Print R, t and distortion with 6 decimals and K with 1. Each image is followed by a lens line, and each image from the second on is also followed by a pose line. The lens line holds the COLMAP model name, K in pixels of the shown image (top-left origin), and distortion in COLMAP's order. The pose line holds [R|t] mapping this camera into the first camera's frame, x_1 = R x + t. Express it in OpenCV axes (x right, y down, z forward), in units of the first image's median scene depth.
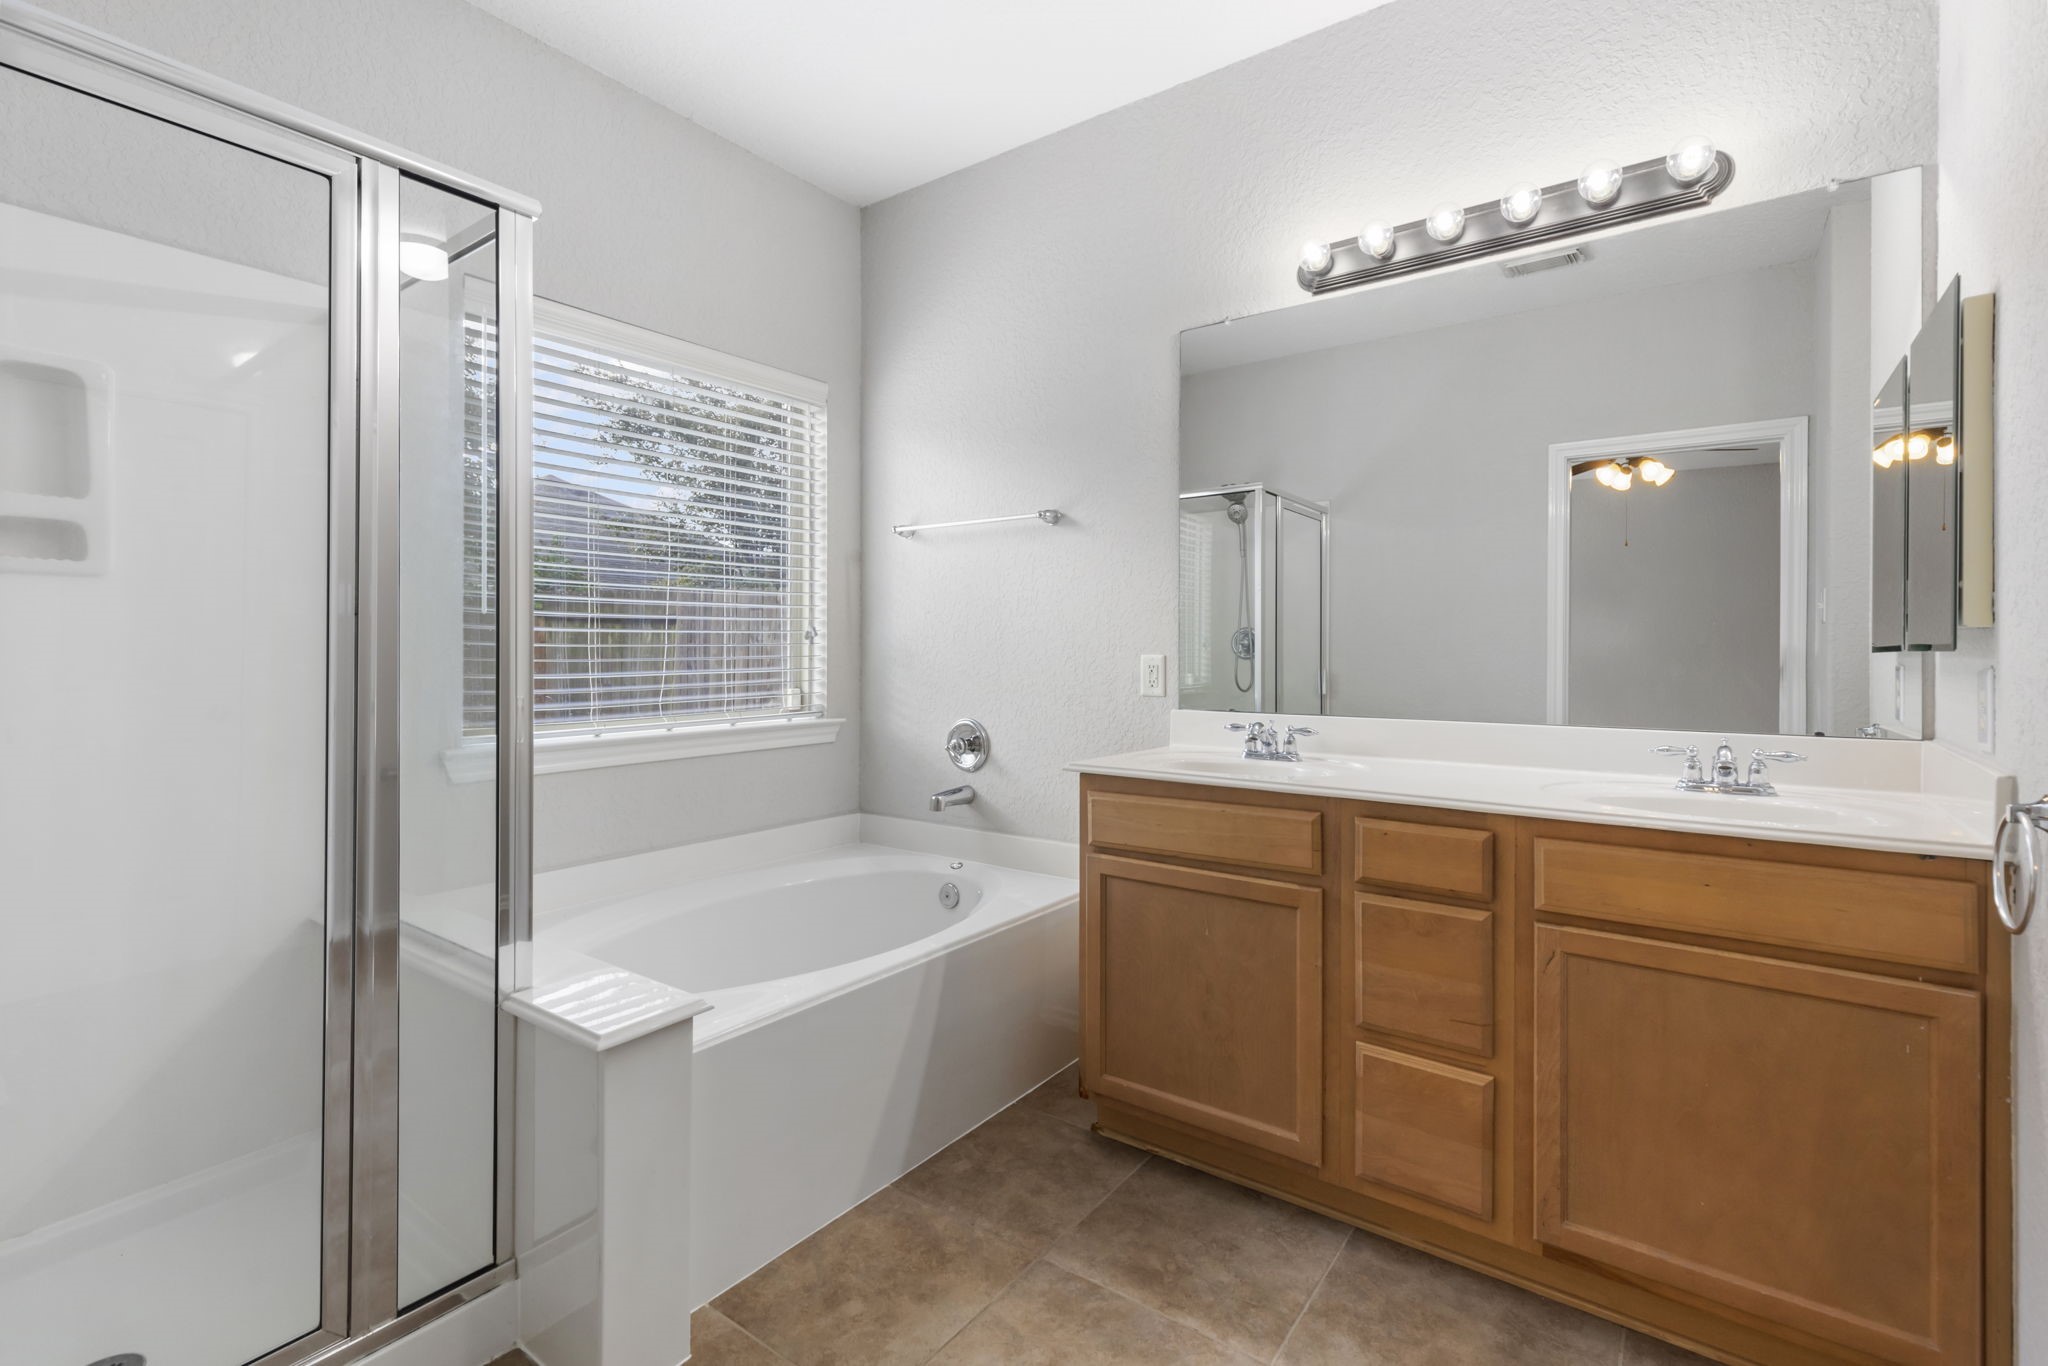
lens RADIAL K [[932.9, 0, 1020.8], [0, 932.9, 647.2], [0, 0, 1]] dist [0.011911, -0.001670]
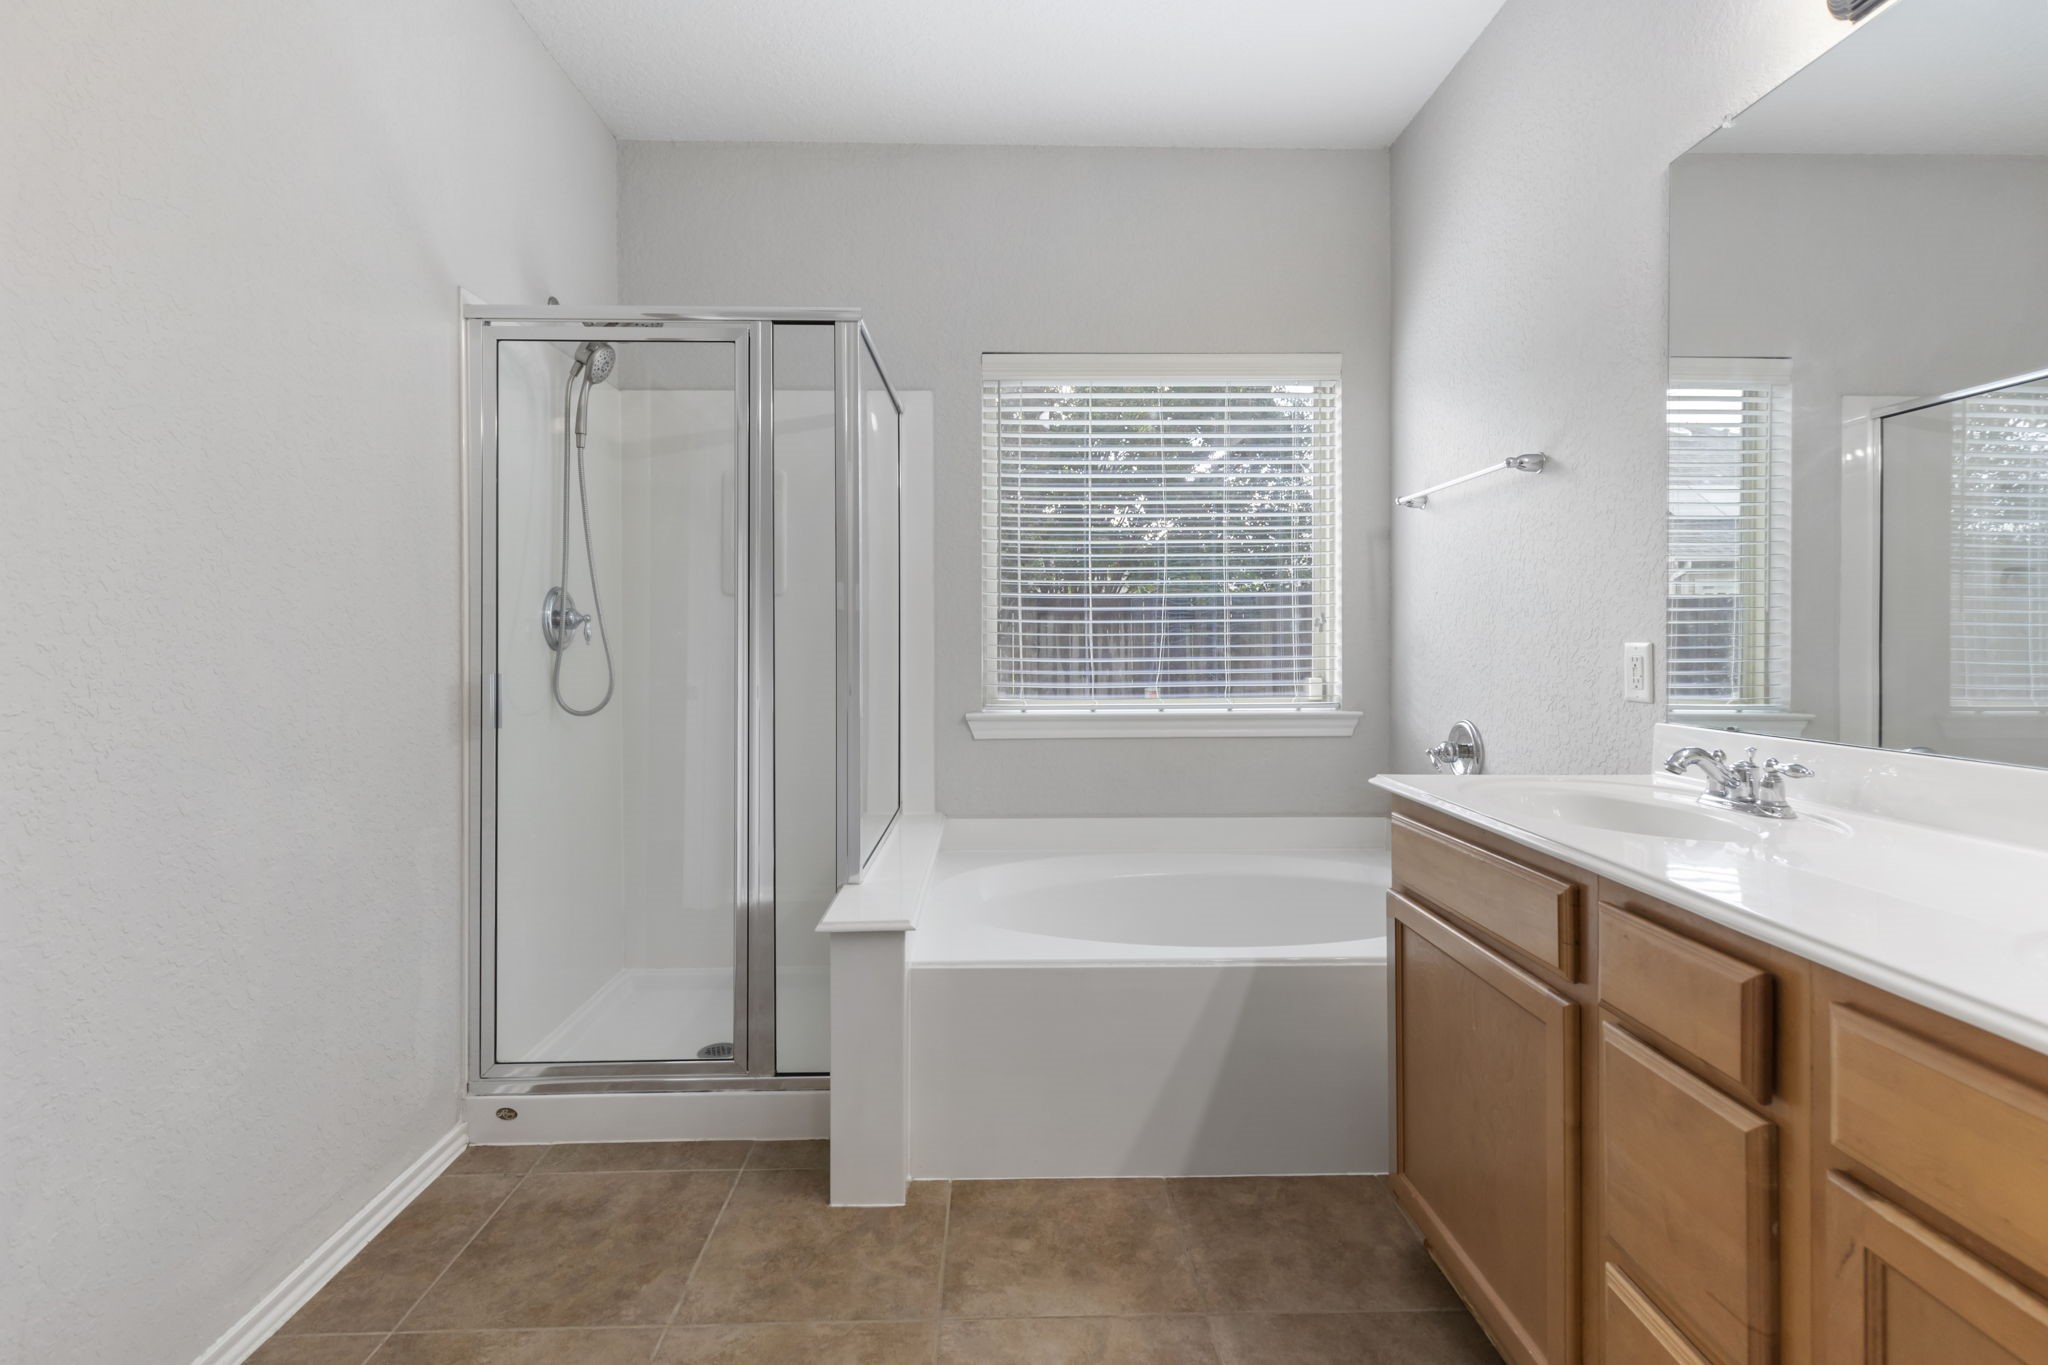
lens RADIAL K [[932.9, 0, 1026.9], [0, 932.9, 641.4], [0, 0, 1]] dist [0.011911, -0.001670]
pose [[0.612146, -0.001620, -0.790743, 0.521909], [0.004453, 0.999989, 0.001399, 0.005787], [0.790733, -0.004377, 0.612146, 0.266594]]
